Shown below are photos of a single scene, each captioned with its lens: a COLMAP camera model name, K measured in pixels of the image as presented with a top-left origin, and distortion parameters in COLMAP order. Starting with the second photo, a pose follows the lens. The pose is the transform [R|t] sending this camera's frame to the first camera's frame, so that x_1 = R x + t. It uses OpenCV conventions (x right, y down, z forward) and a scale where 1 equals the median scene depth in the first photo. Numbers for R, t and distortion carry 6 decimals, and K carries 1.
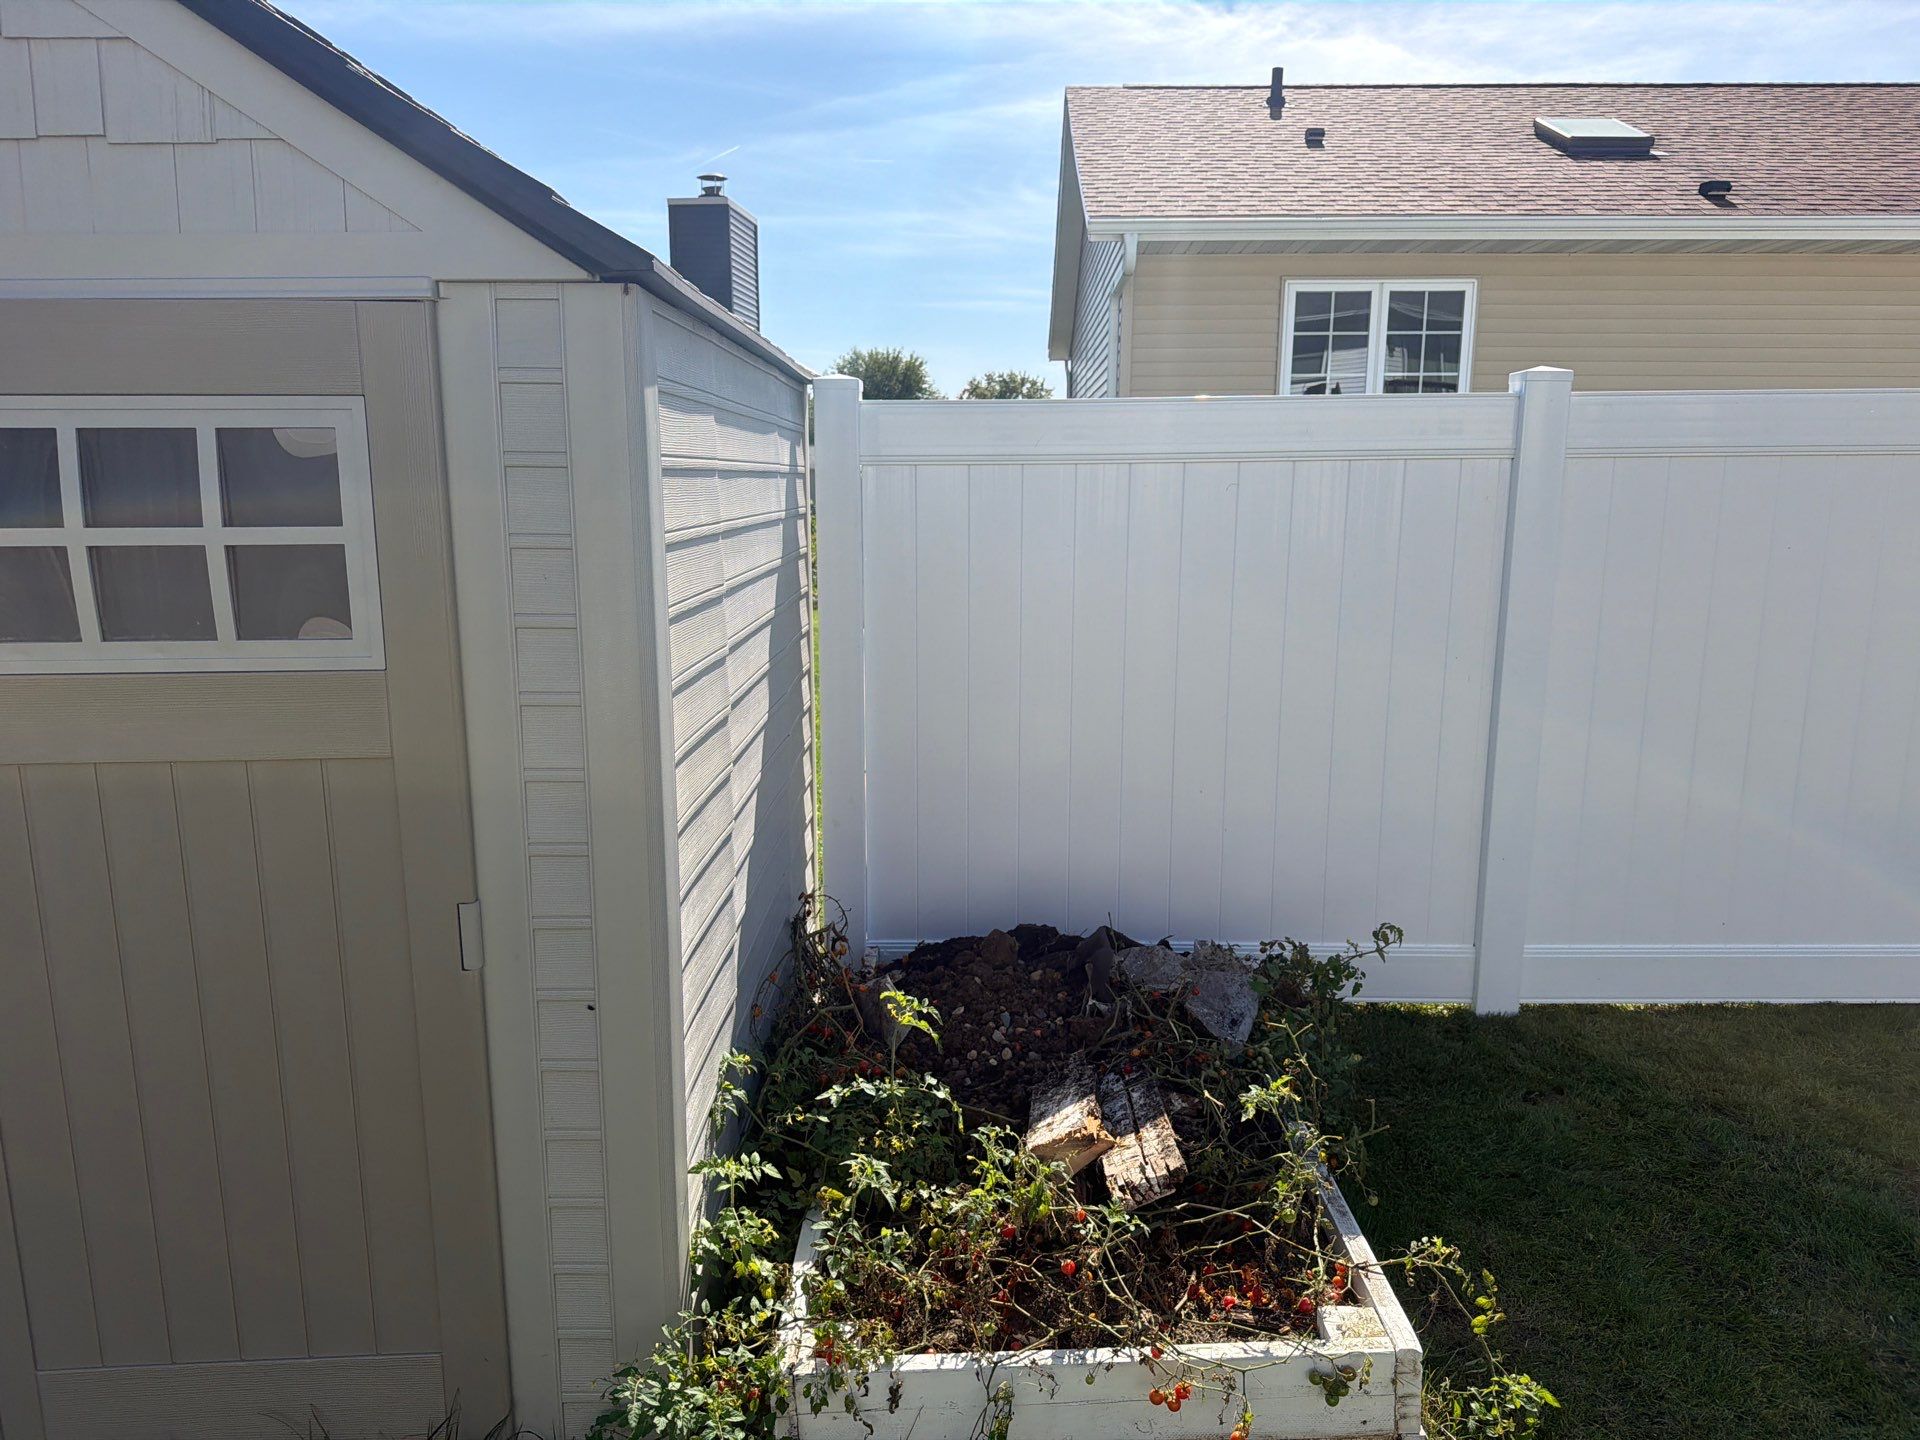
lens RADIAL K [[1345.3, 0, 944.9], [0, 1345.3, 716.5], [0, 0, 1]] dist [0.039324, -0.049071]
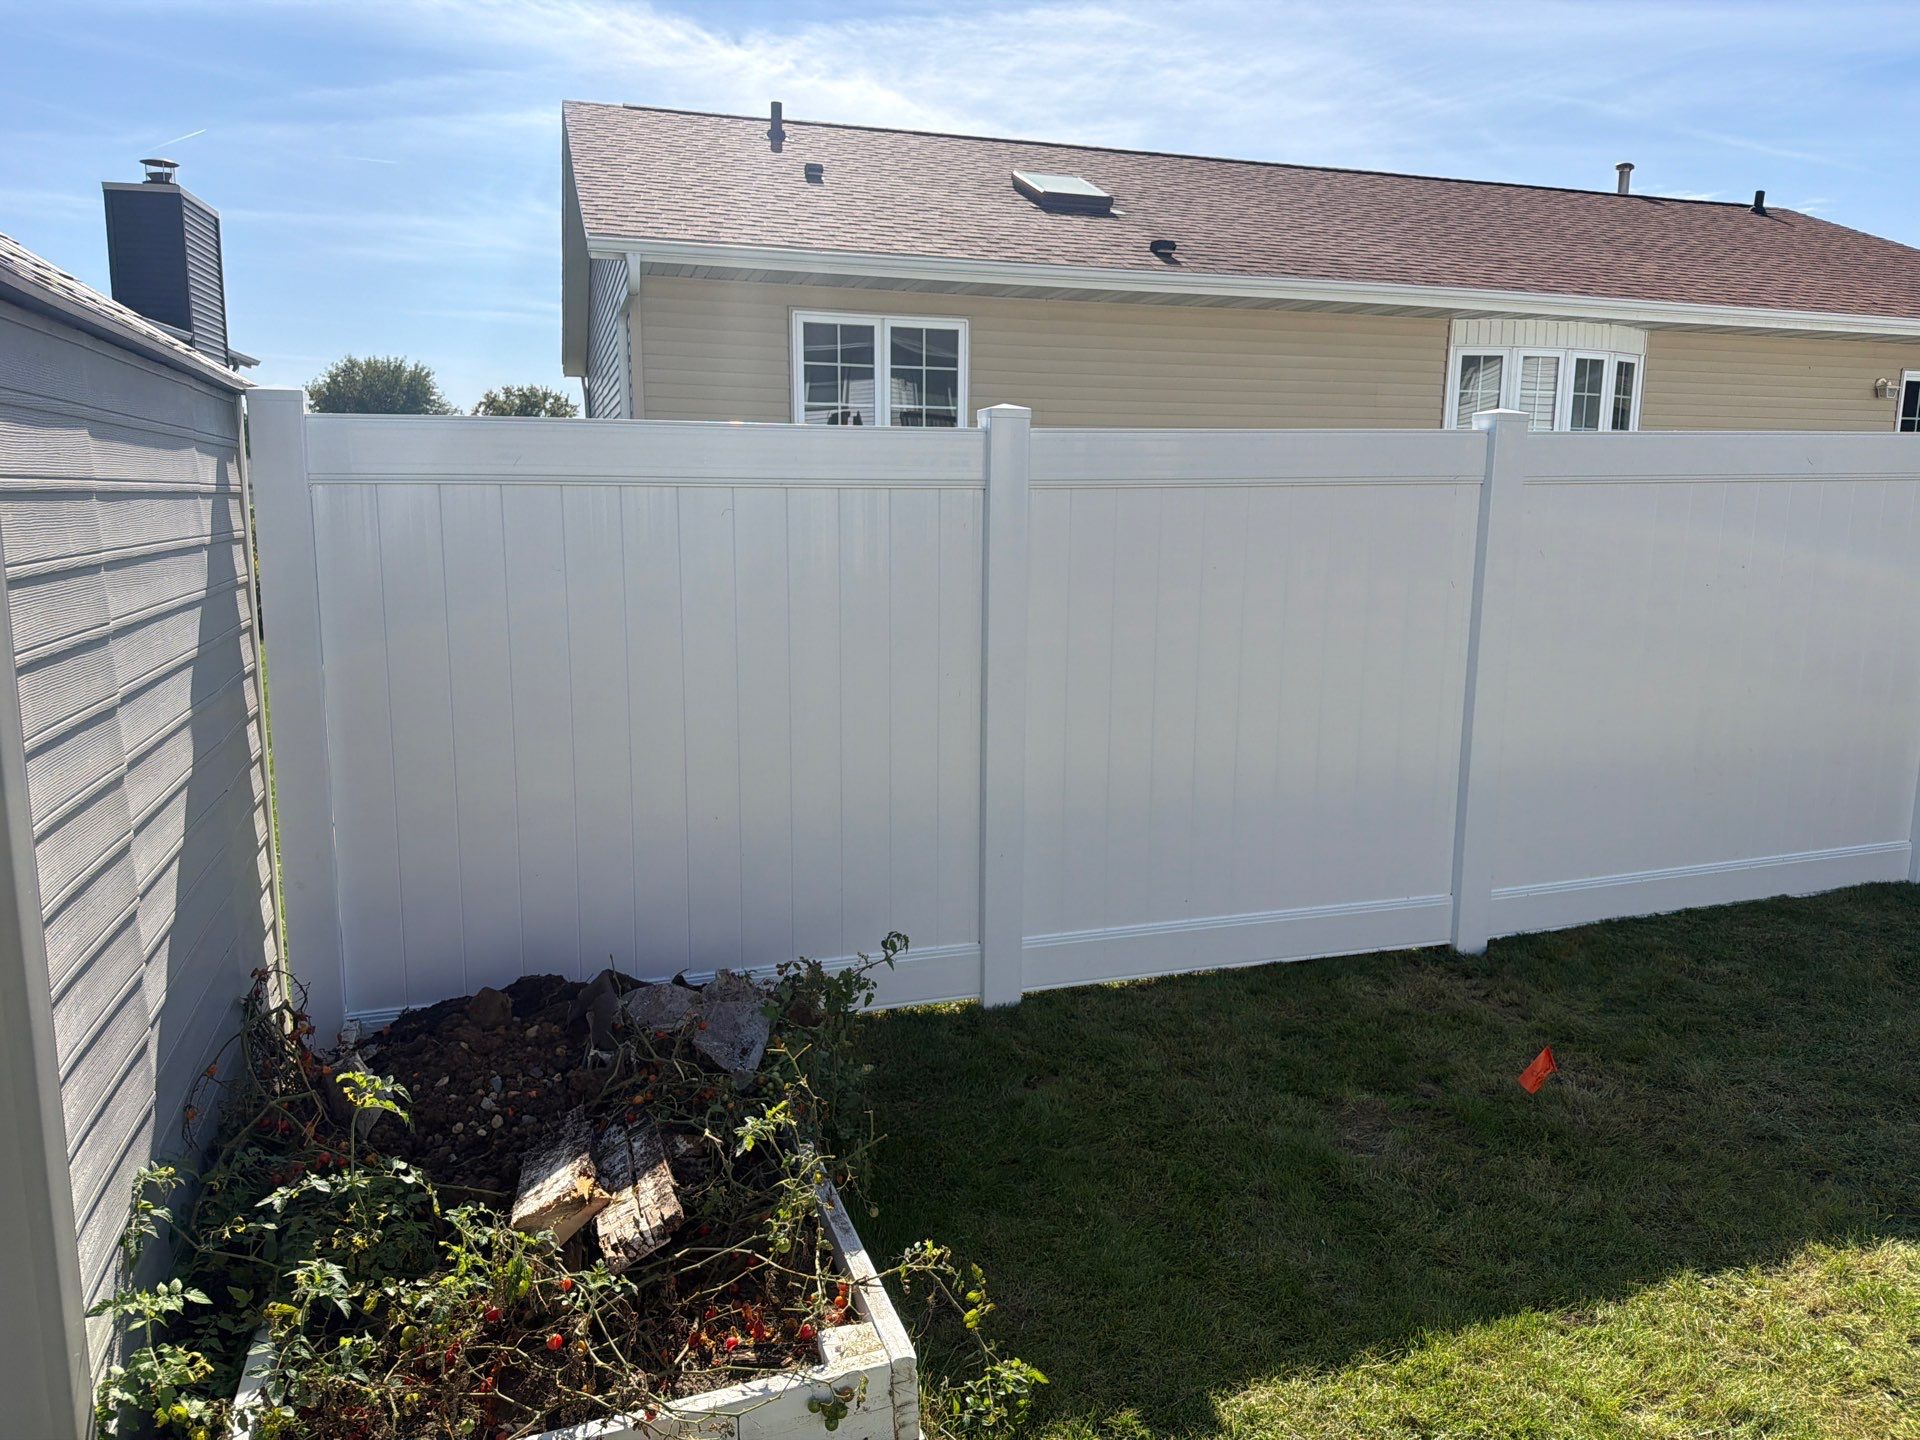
lens RADIAL K [[1345.3, 0, 944.9], [0, 1345.3, 716.5], [0, 0, 1]] dist [0.039324, -0.049071]
pose [[0.947676, -0.047412, 0.315694, 0.042407], [0.052660, 0.998580, -0.008109, -0.002768], [-0.314861, 0.024309, 0.948826, 0.006894]]
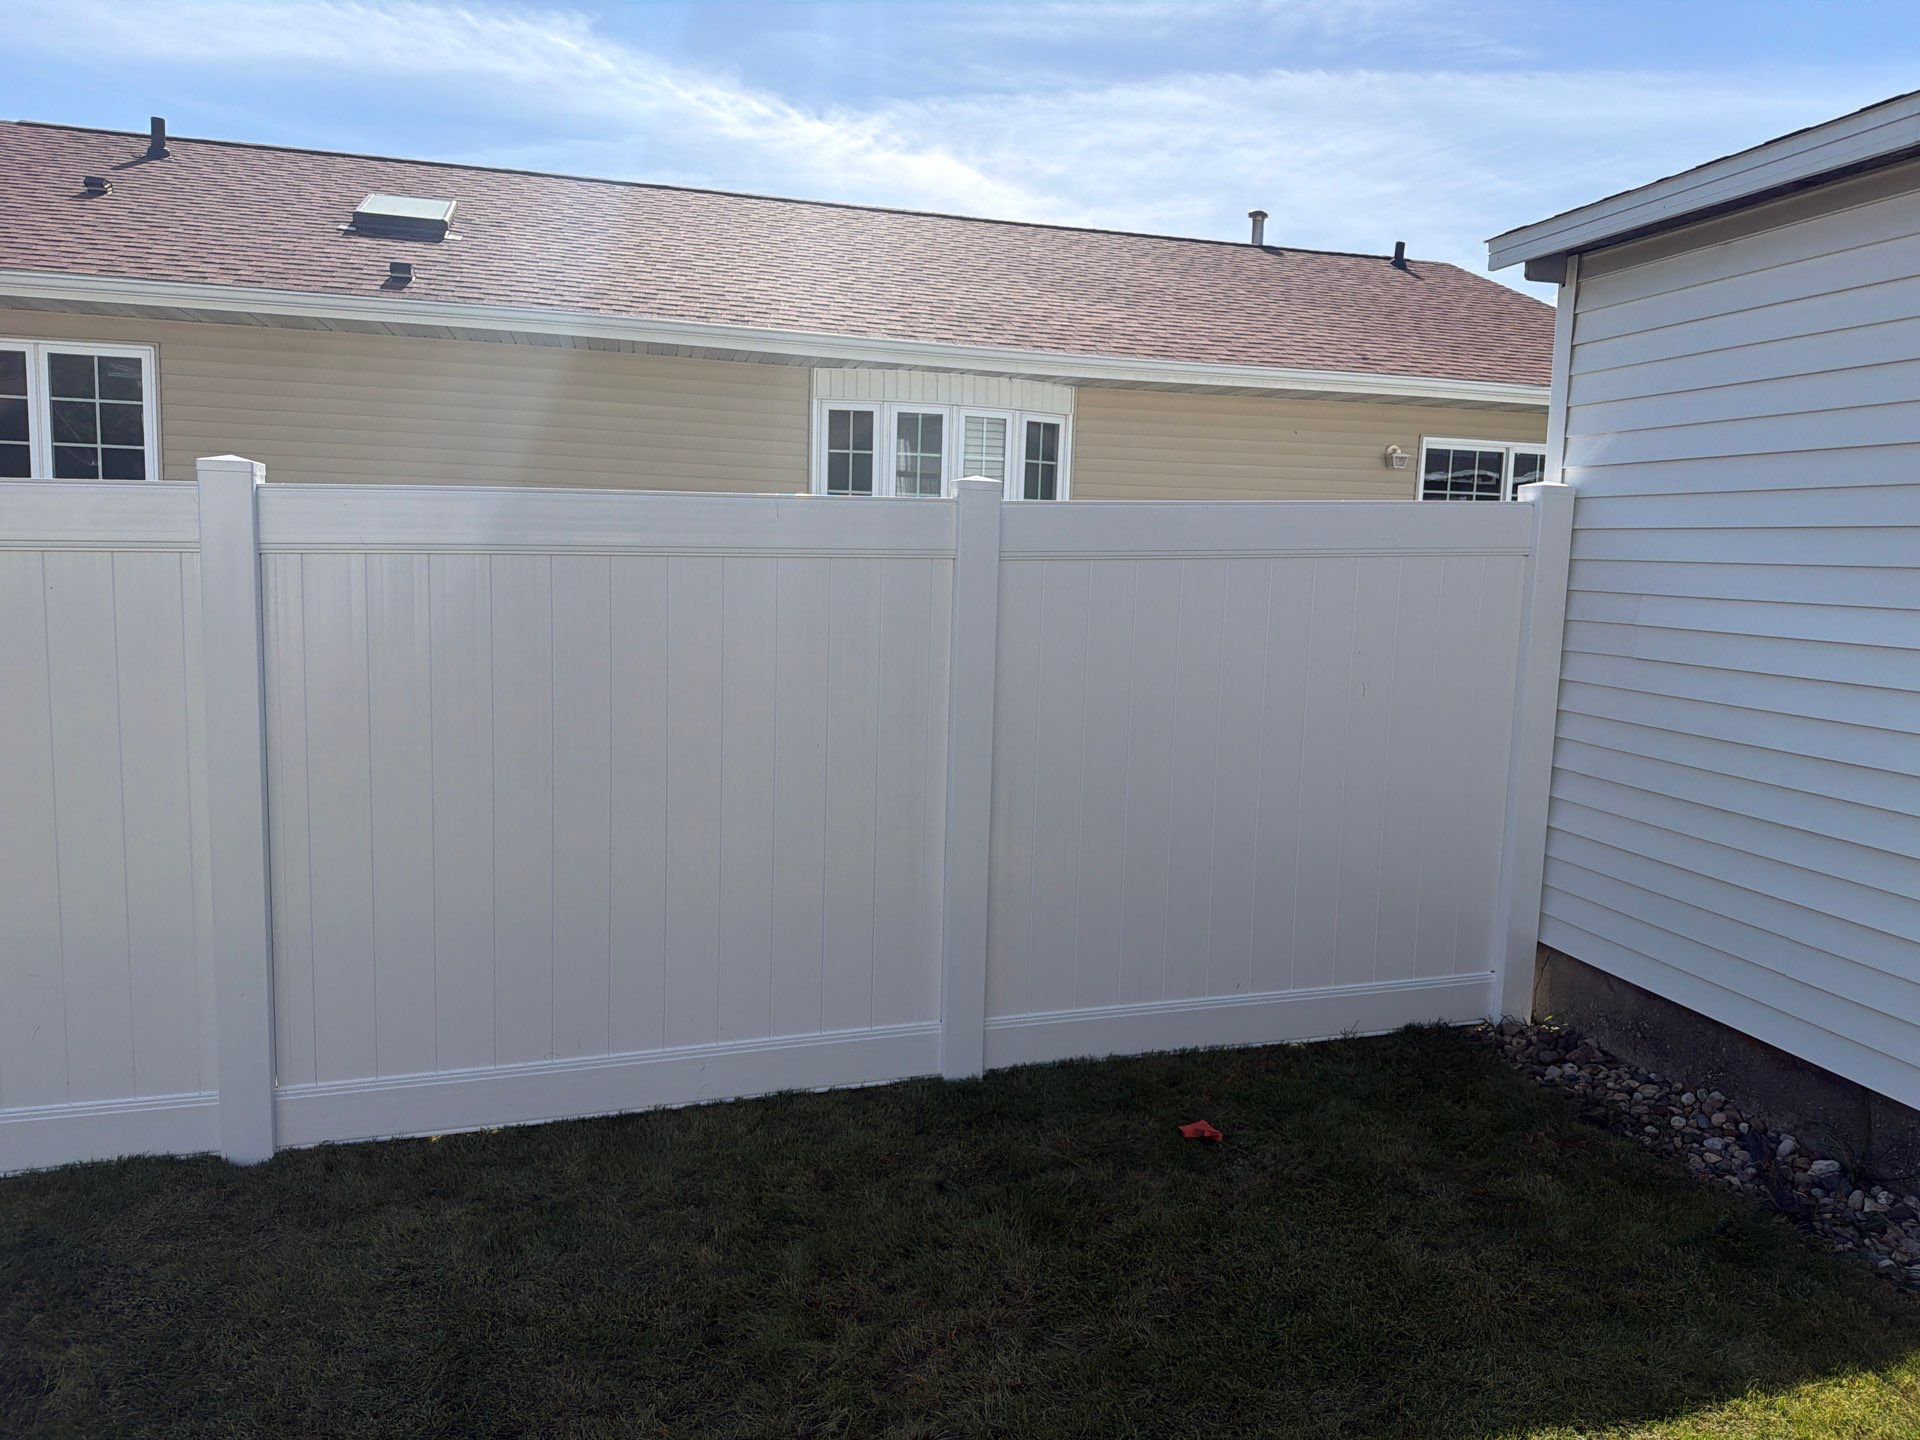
lens RADIAL K [[1355.7, 0, 986.0], [0, 1355.7, 714.0], [0, 0, 1]] dist [0.008519, -0.007244]
pose [[0.957264, -0.006391, 0.289145, 1.140328], [0.024584, 0.997936, -0.059332, -0.017676], [-0.288169, 0.063905, 0.955445, -0.023354]]
